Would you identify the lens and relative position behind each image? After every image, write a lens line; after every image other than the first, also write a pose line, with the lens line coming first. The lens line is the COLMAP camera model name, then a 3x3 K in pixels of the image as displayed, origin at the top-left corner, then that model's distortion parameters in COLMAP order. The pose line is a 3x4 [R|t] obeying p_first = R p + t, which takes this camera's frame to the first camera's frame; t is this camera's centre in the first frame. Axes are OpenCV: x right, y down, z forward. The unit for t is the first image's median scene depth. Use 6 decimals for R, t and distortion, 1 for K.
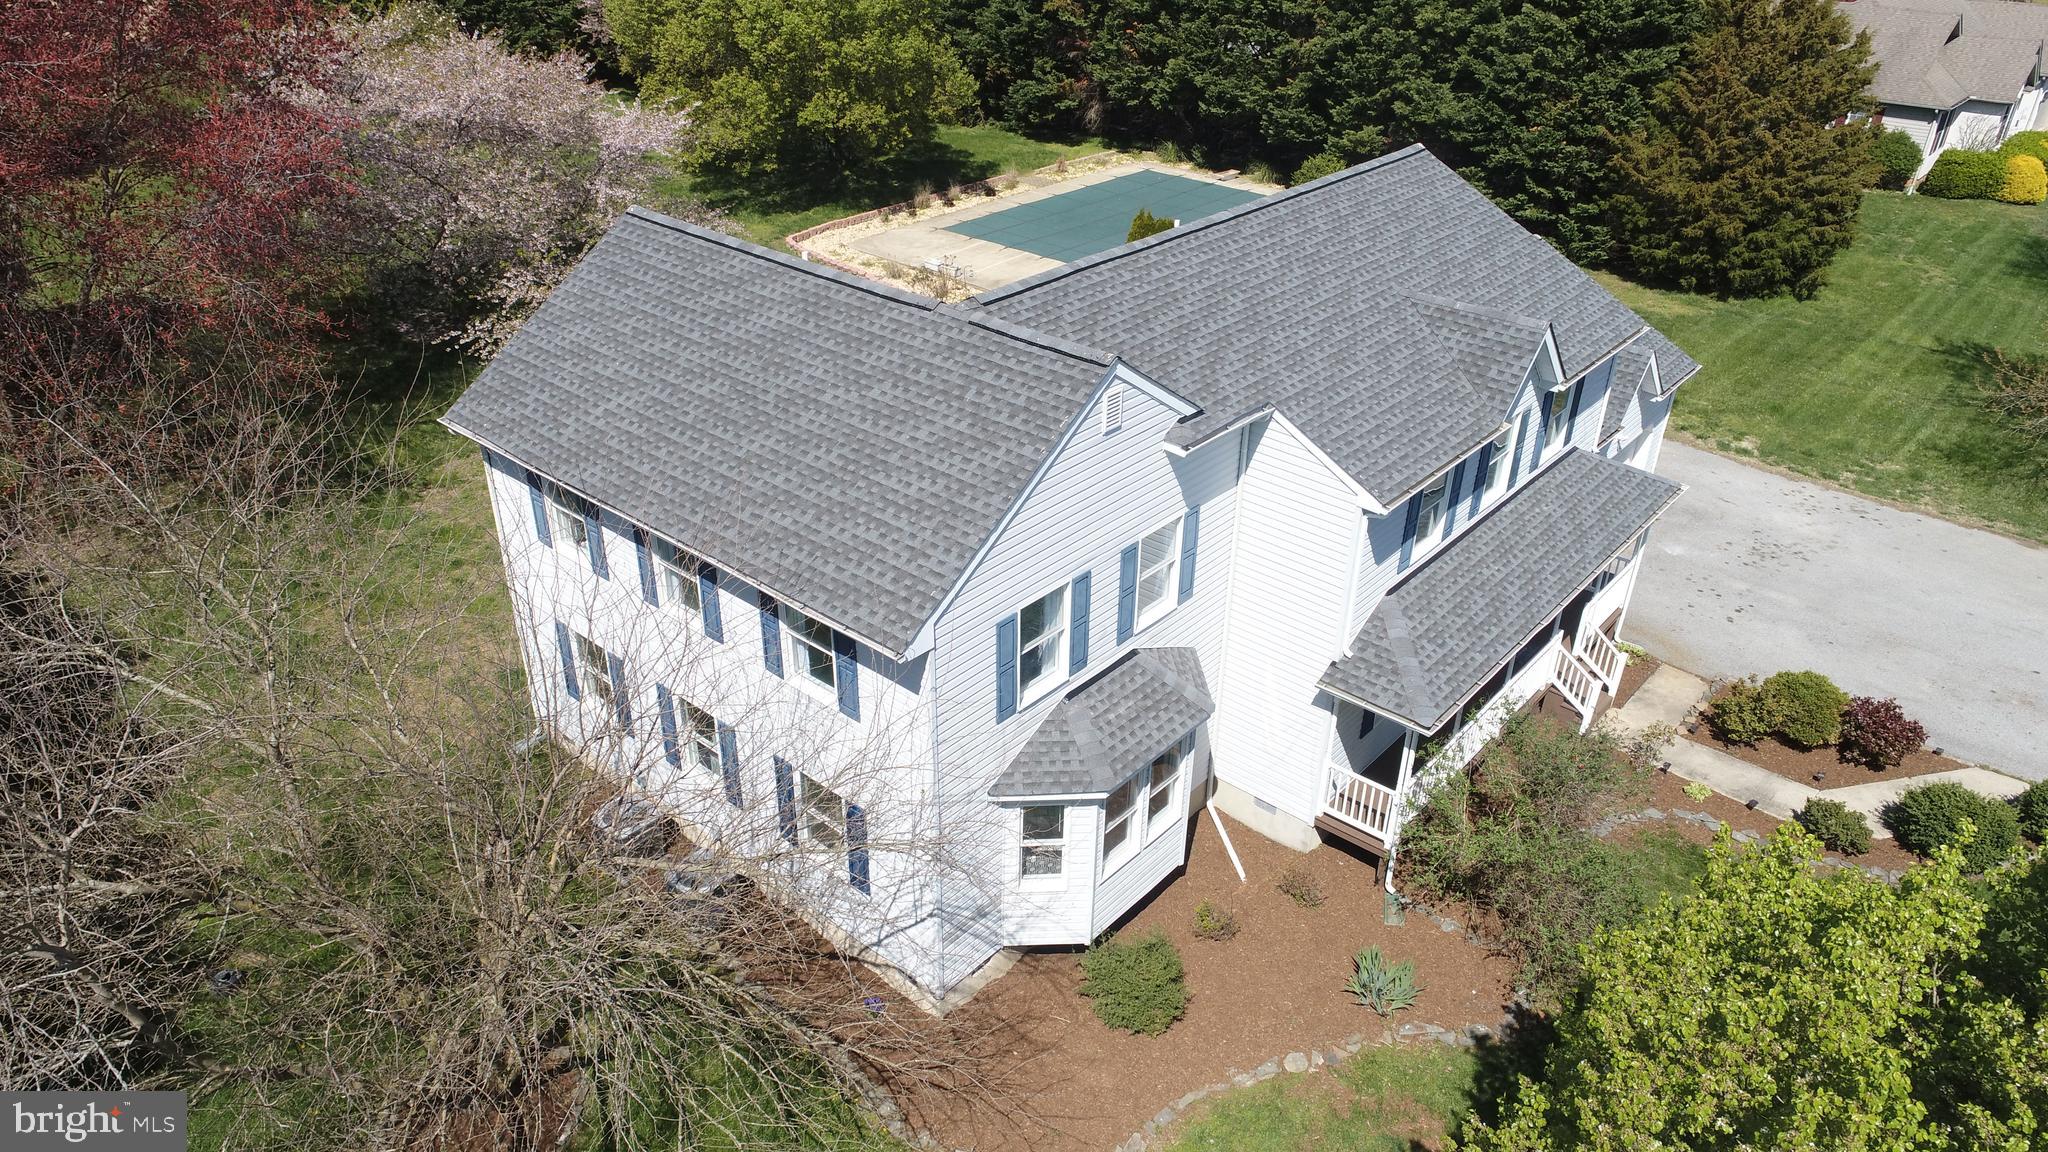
lens RADIAL K [[1380.1, 0, 1030.5], [0, 1380.1, 575.5], [0, 0, 1]] dist [0.001703, 0.000368]
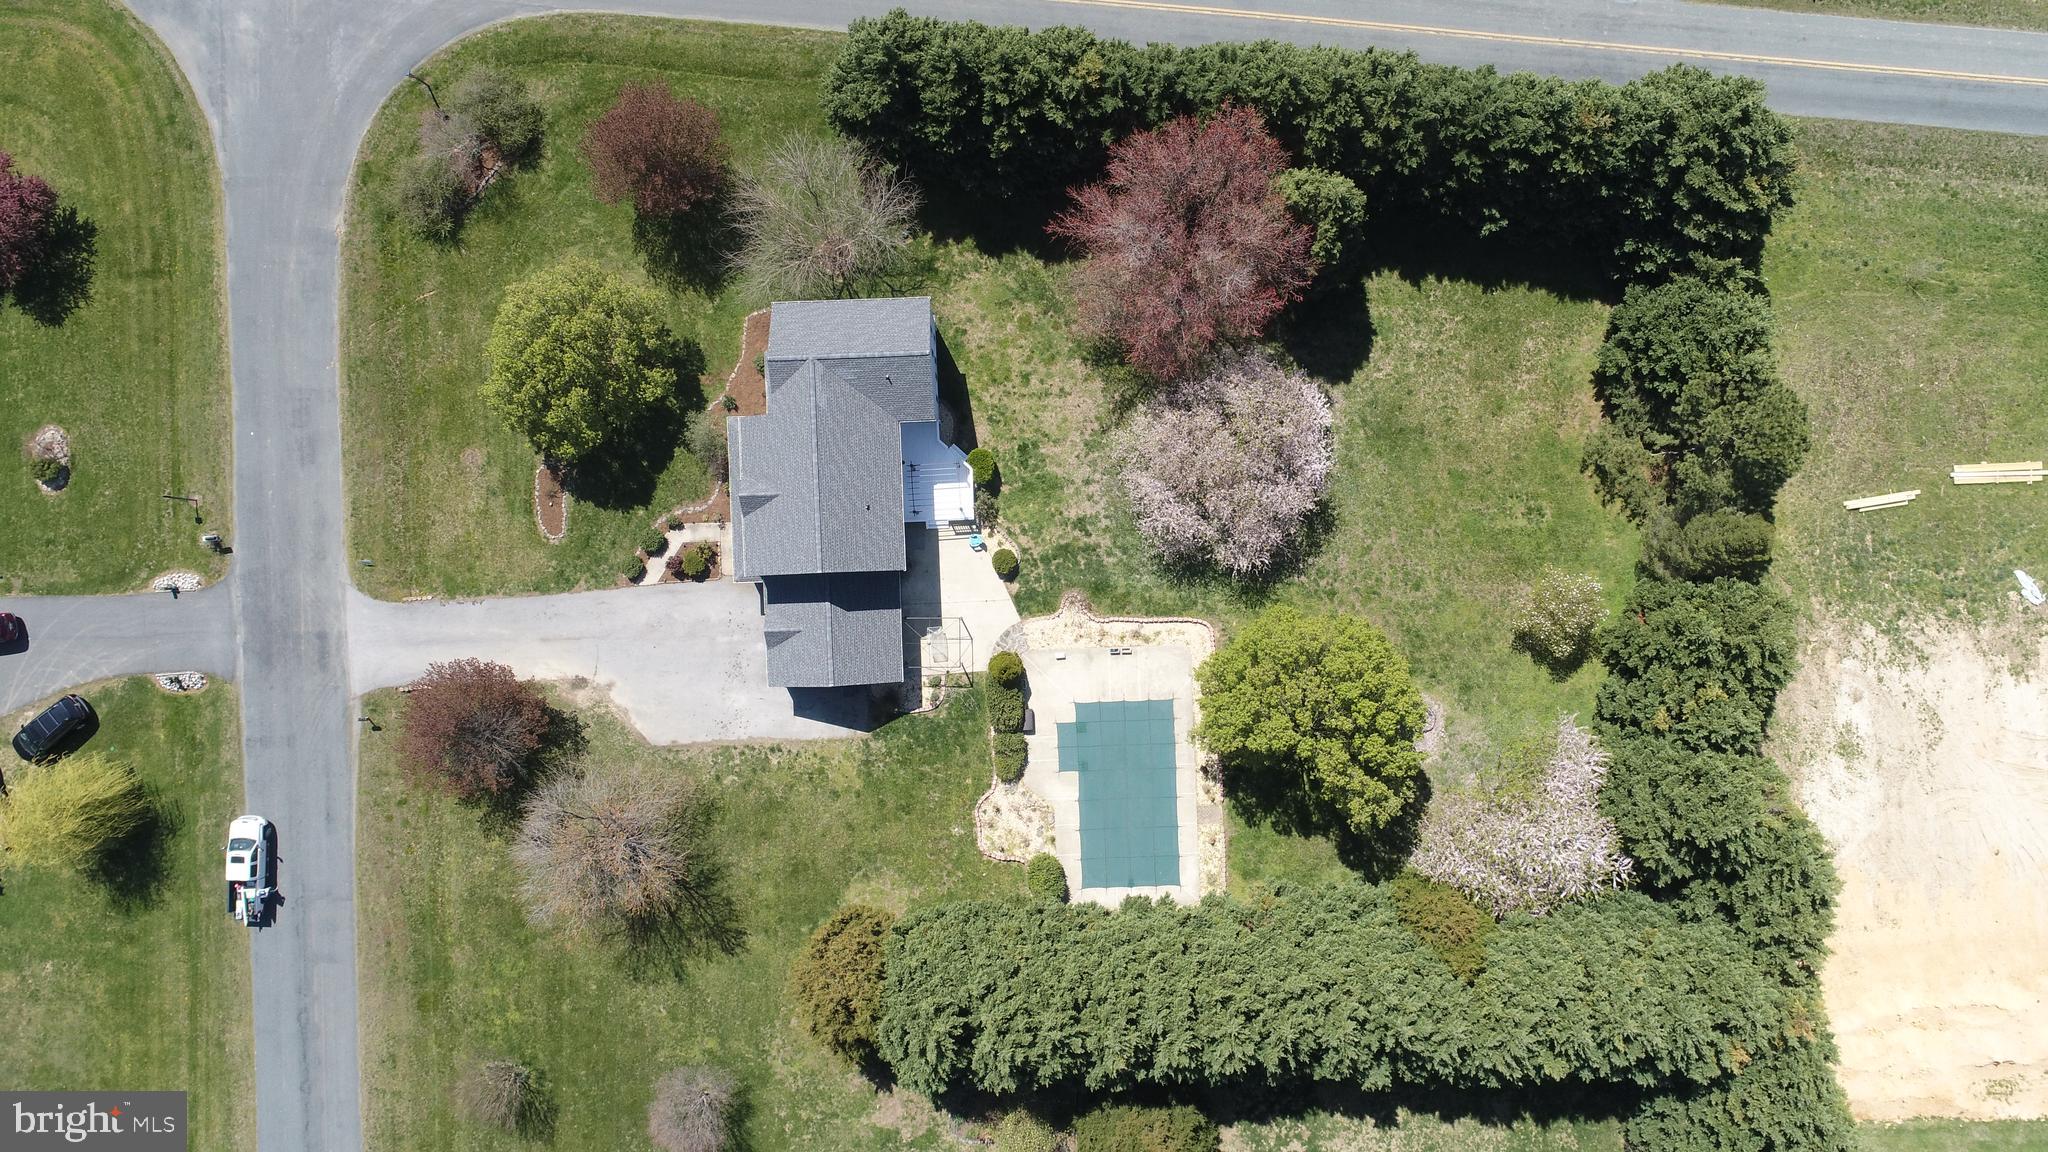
lens RADIAL K [[1380.1, 0, 1030.5], [0, 1380.1, 575.5], [0, 0, 1]] dist [0.001703, 0.000368]
pose [[-0.732989, 0.679987, -0.018573, -0.003704], [-0.353935, -0.357922, 0.864073, -1.875802], [0.580911, 0.639929, 0.503024, -0.168201]]
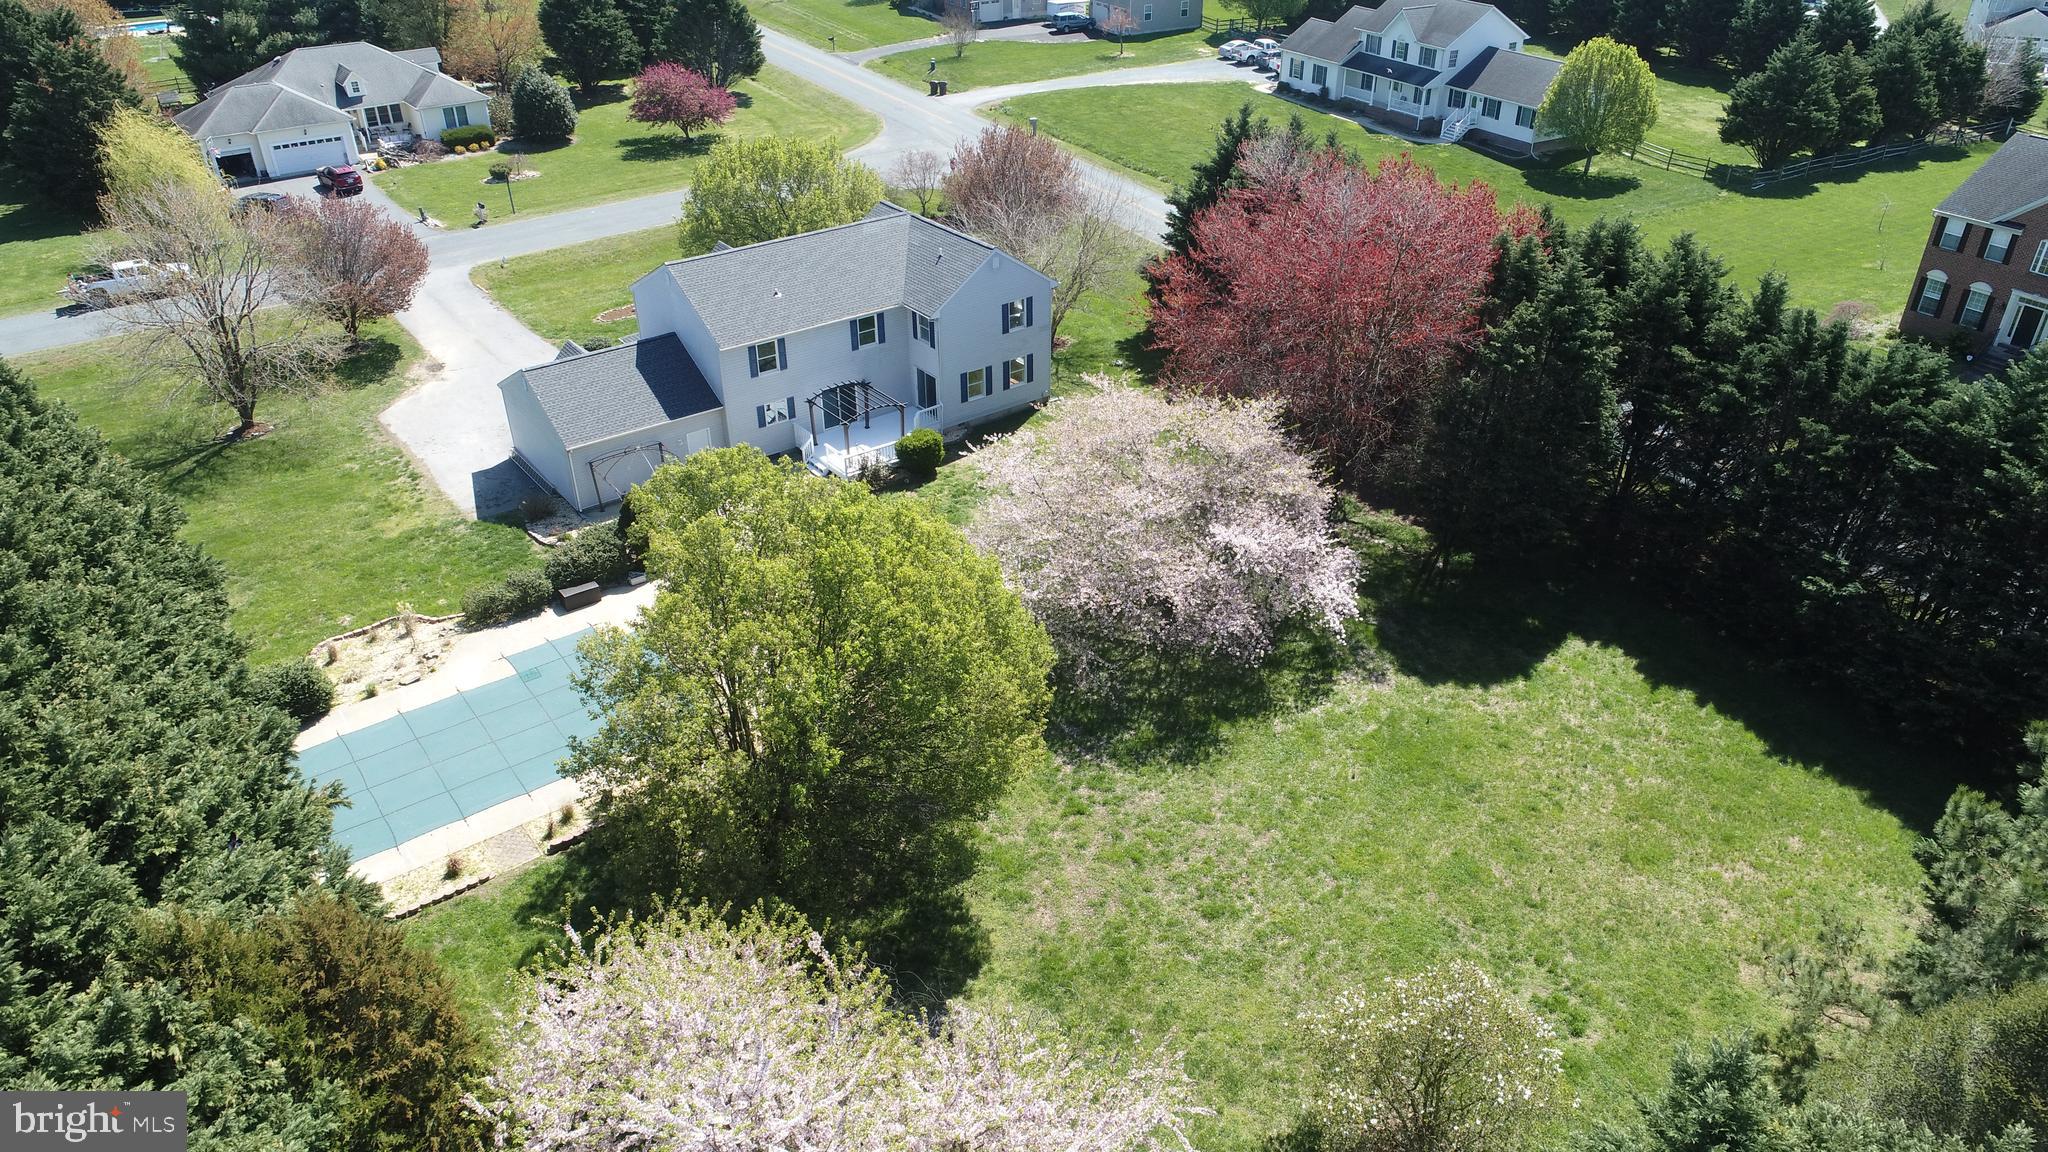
lens RADIAL K [[1380.1, 0, 1030.5], [0, 1380.1, 575.5], [0, 0, 1]] dist [0.001703, 0.000368]
pose [[-0.978057, -0.121170, 0.169476, -0.448375], [0.090030, 0.487778, 0.868313, -1.180049], [-0.187881, 0.864518, -0.466165, 1.422065]]
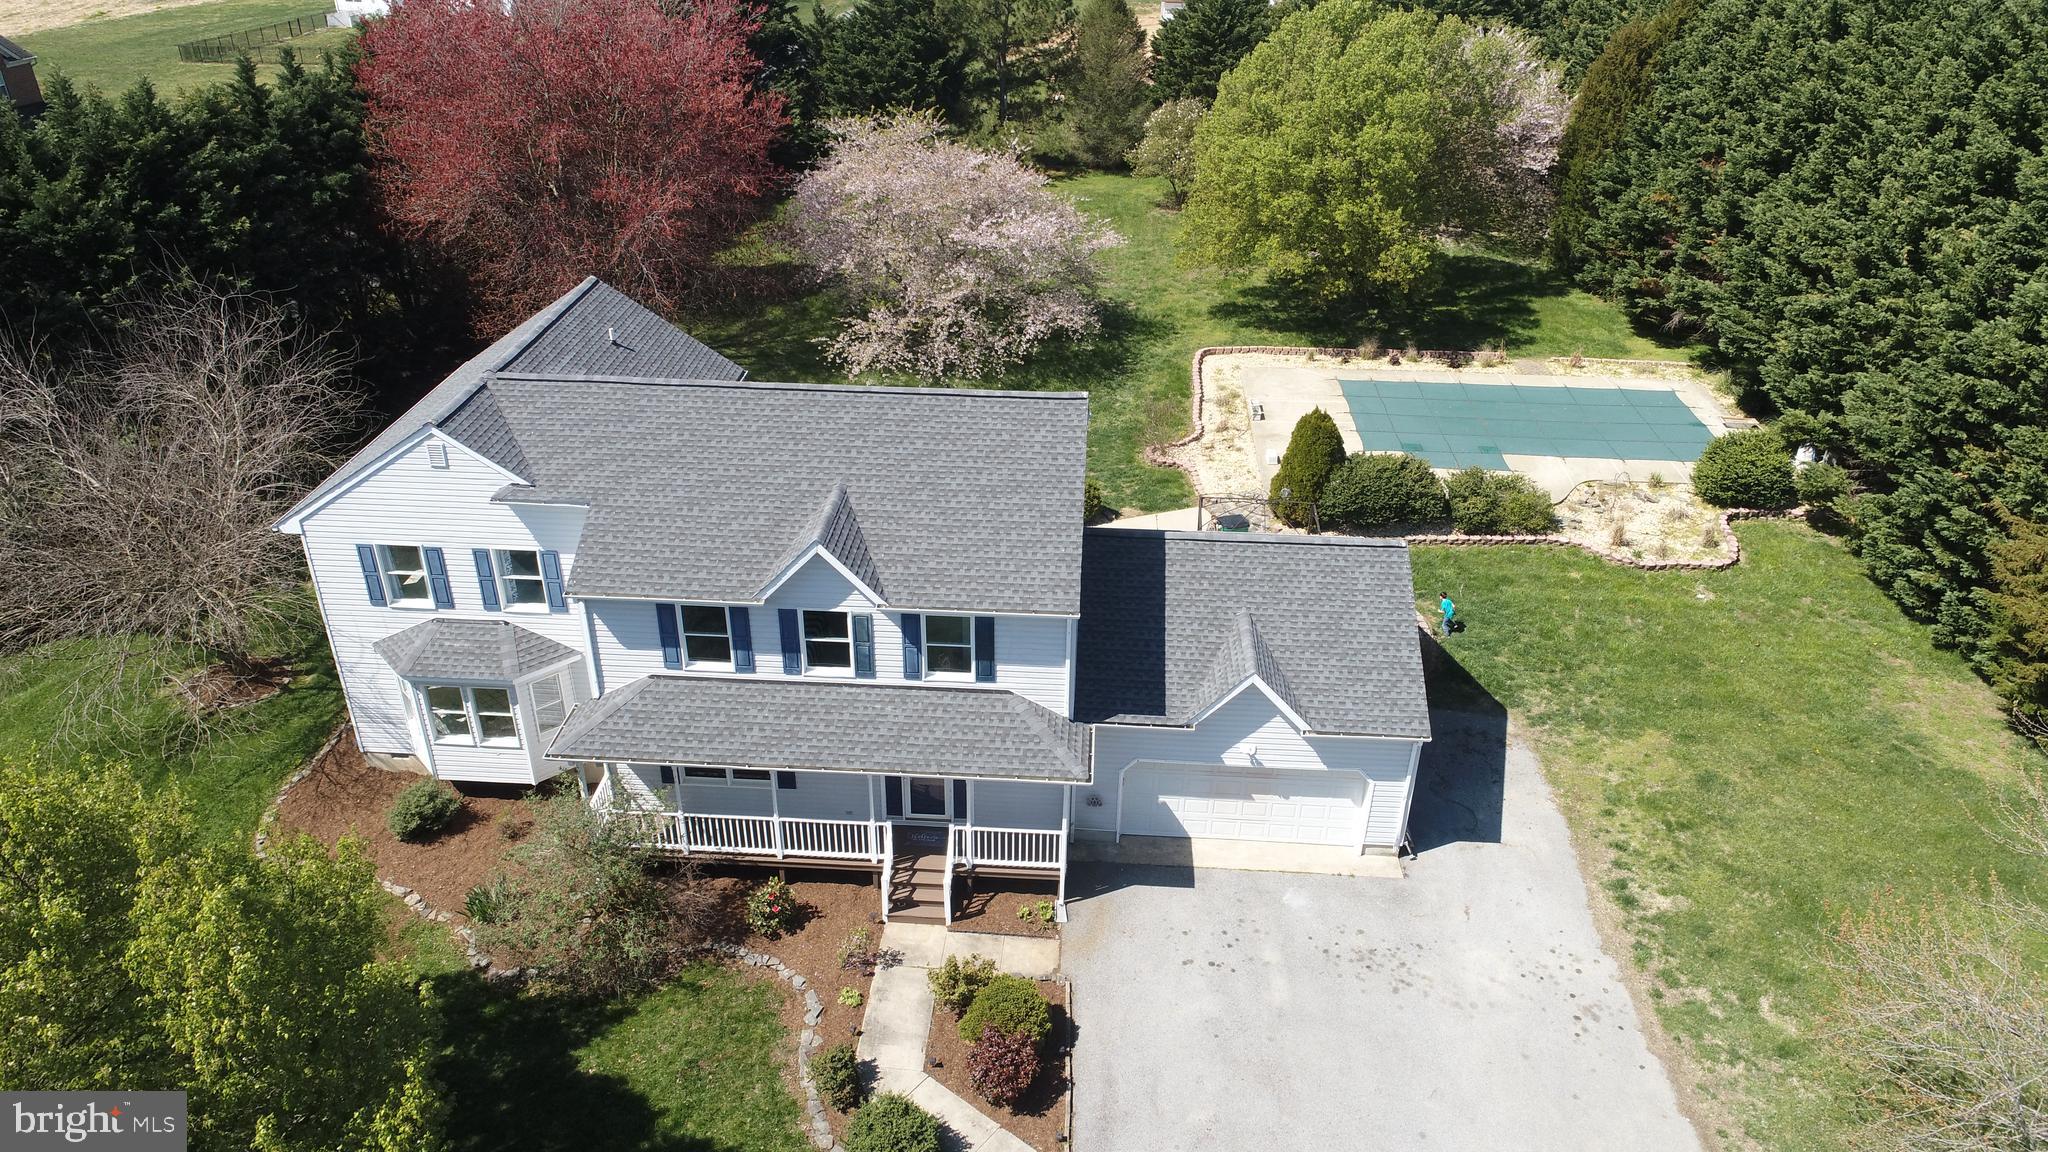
lens RADIAL K [[1380.1, 0, 1030.5], [0, 1380.1, 575.5], [0, 0, 1]] dist [0.001703, 0.000368]
pose [[0.607755, 0.378727, -0.697997, 0.633421], [-0.396523, 0.906264, 0.146474, -0.191893], [0.688043, 0.187751, 0.700961, 0.137541]]
